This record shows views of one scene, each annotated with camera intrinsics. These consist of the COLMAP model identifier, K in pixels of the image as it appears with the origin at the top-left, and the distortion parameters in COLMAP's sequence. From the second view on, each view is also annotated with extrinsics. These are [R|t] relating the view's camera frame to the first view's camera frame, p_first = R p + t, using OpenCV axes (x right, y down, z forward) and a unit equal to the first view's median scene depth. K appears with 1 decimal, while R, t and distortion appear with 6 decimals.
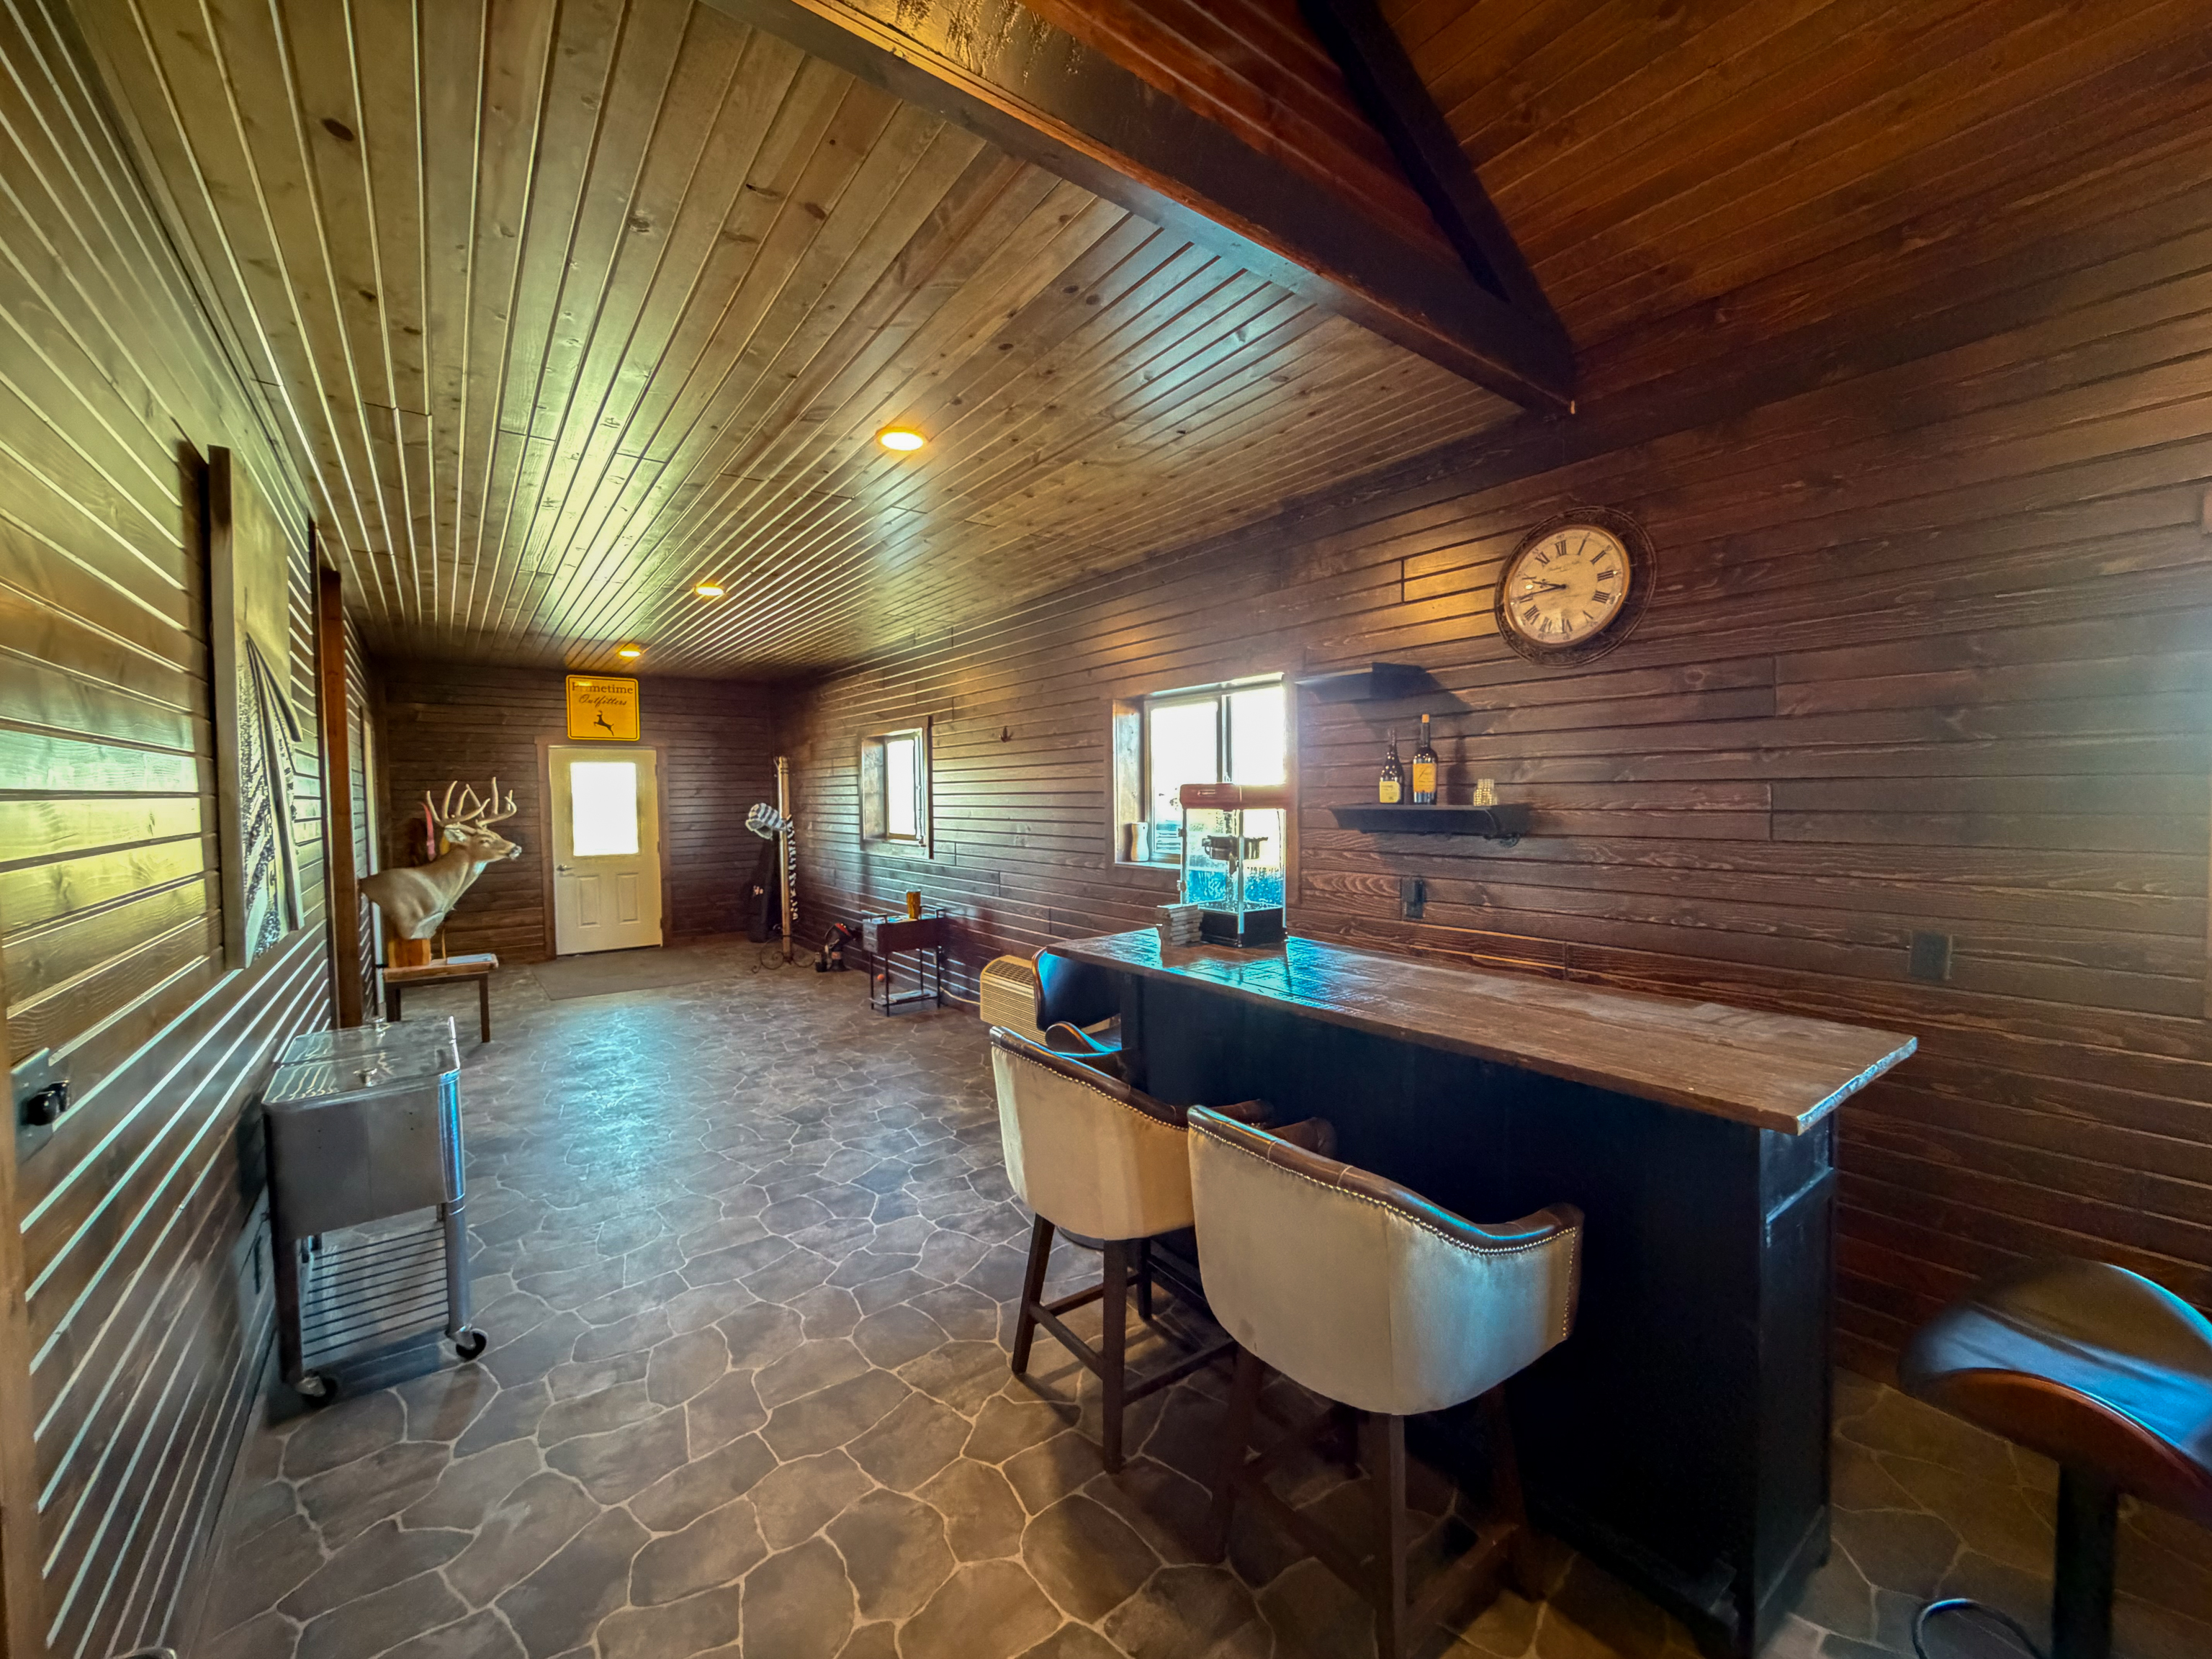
lens RADIAL K [[883.8, 0, 1089.3], [0, 883.8, 795.3], [0, 0, 1]] dist [-0.001164, 0.000159]
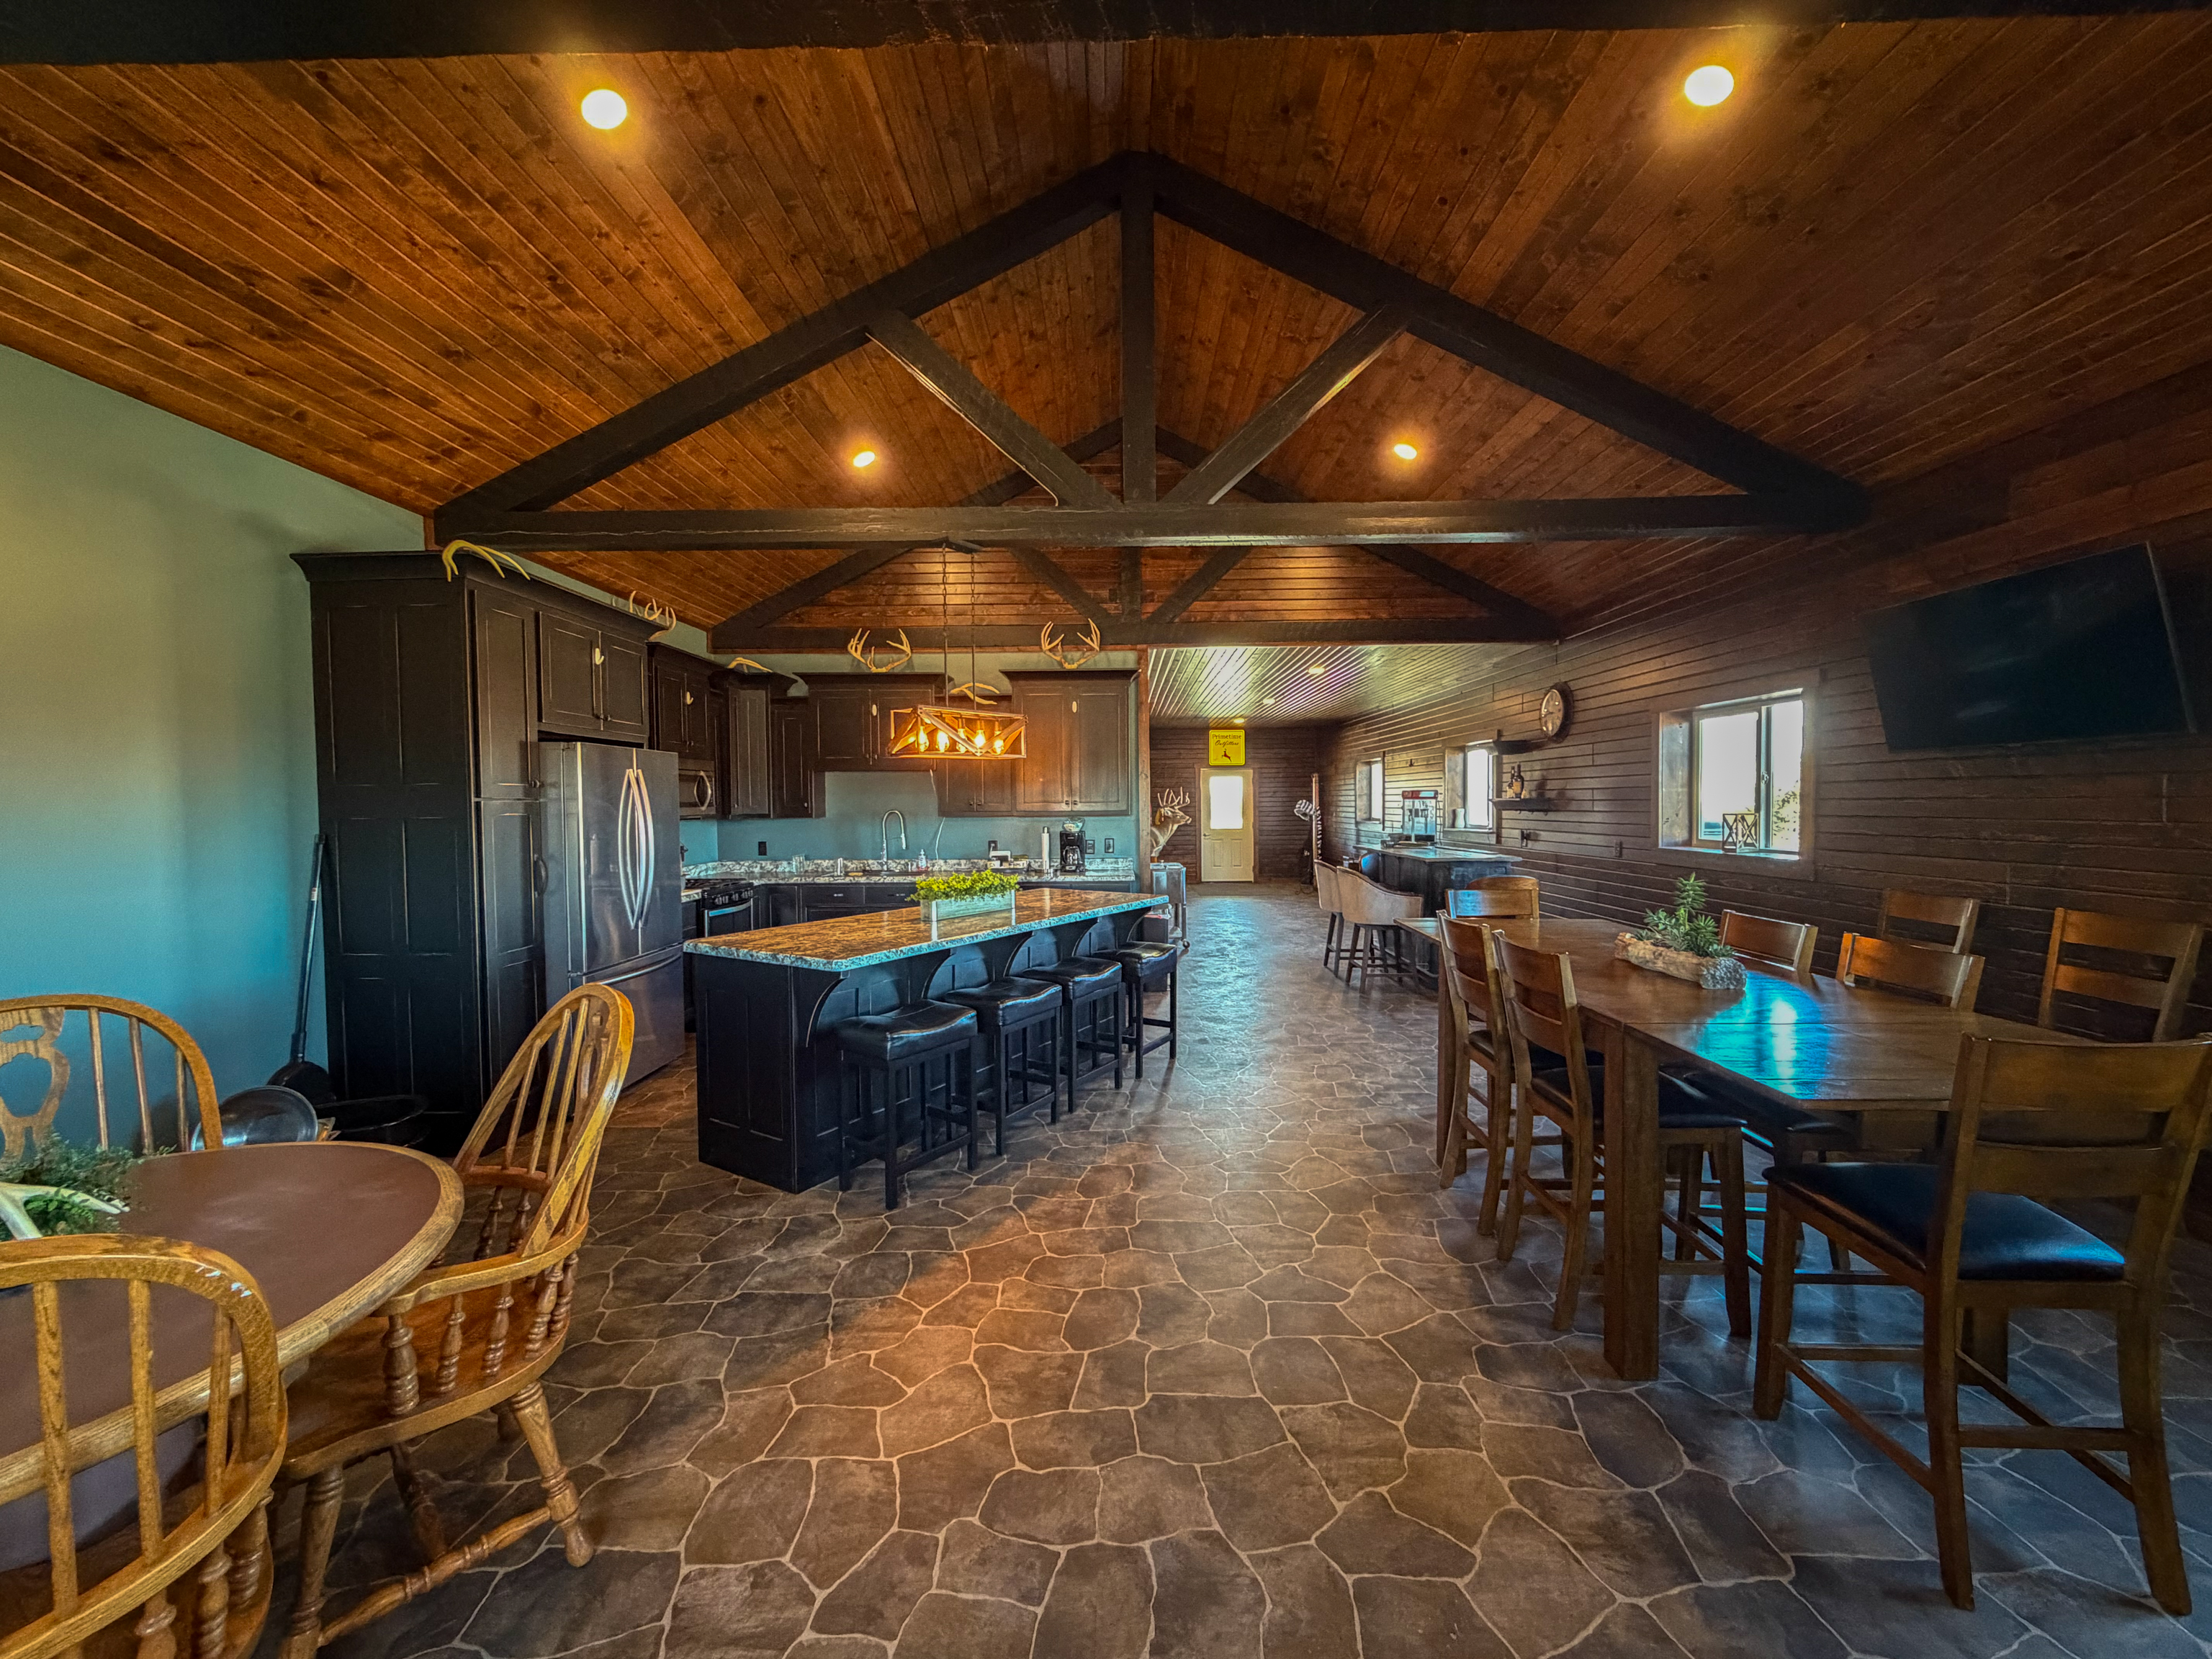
lens RADIAL K [[883.8, 0, 1112.5], [0, 883.8, 822.9], [0, 0, 1]] dist [-0.001164, 0.000159]
pose [[0.807493, 0.023818, -0.589396, 0.364512], [-0.012494, 0.999651, 0.023280, 0.018290], [0.589745, -0.011435, 0.807509, -0.659945]]
